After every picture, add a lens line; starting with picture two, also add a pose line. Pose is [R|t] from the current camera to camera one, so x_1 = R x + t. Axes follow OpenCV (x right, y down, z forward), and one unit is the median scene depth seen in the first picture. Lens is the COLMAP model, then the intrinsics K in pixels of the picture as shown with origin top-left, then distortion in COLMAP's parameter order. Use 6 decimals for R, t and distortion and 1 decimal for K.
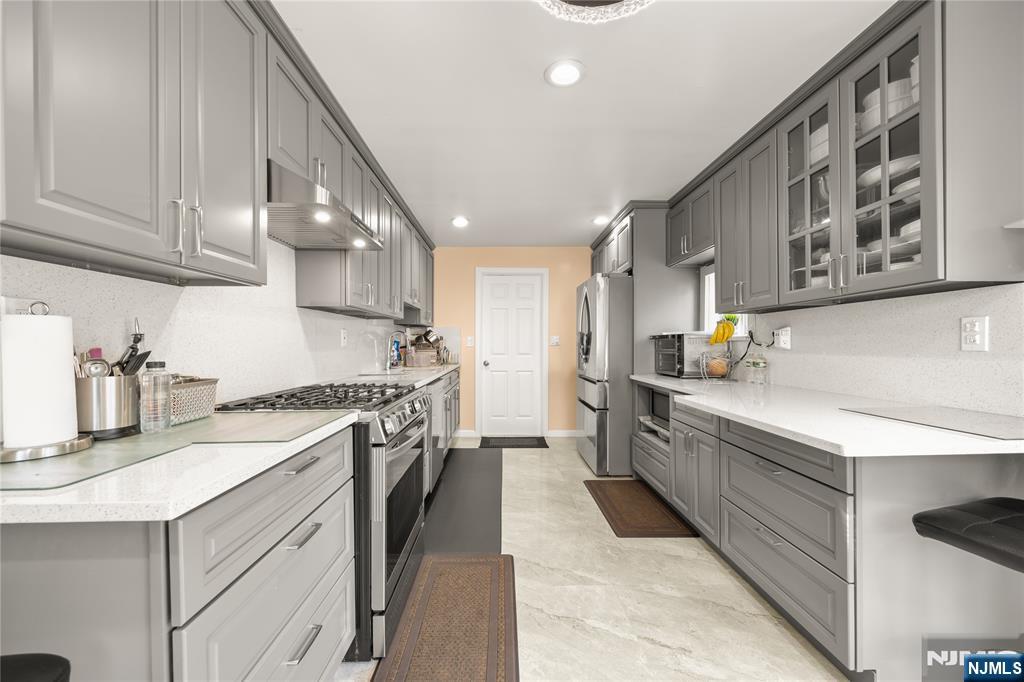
lens RADIAL K [[397.1, 0, 509.3], [0, 397.1, 347.2], [0, 0, 1]] dist [-0.000180, 0.000034]
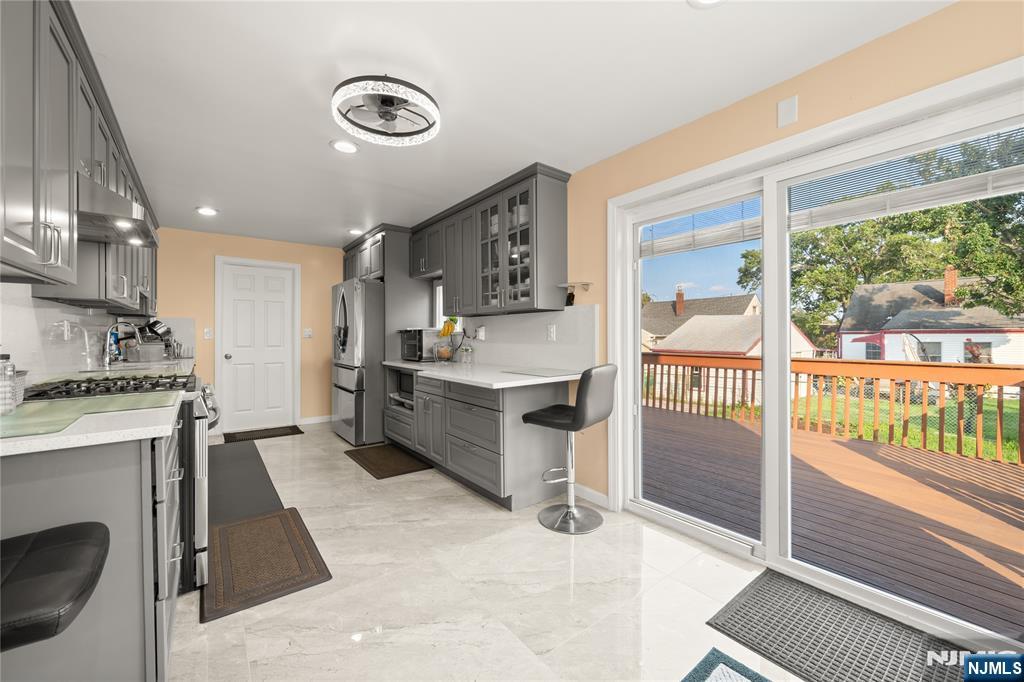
lens RADIAL K [[395.3, 0, 509.2], [0, 395.3, 341.1], [0, 0, 1]] dist [-0.001722, -0.000470]
pose [[0.803691, -0.006191, 0.595015, -0.147248], [0.002733, 0.999974, 0.006714, -0.001762], [-0.595041, -0.003770, 0.803687, -0.306529]]
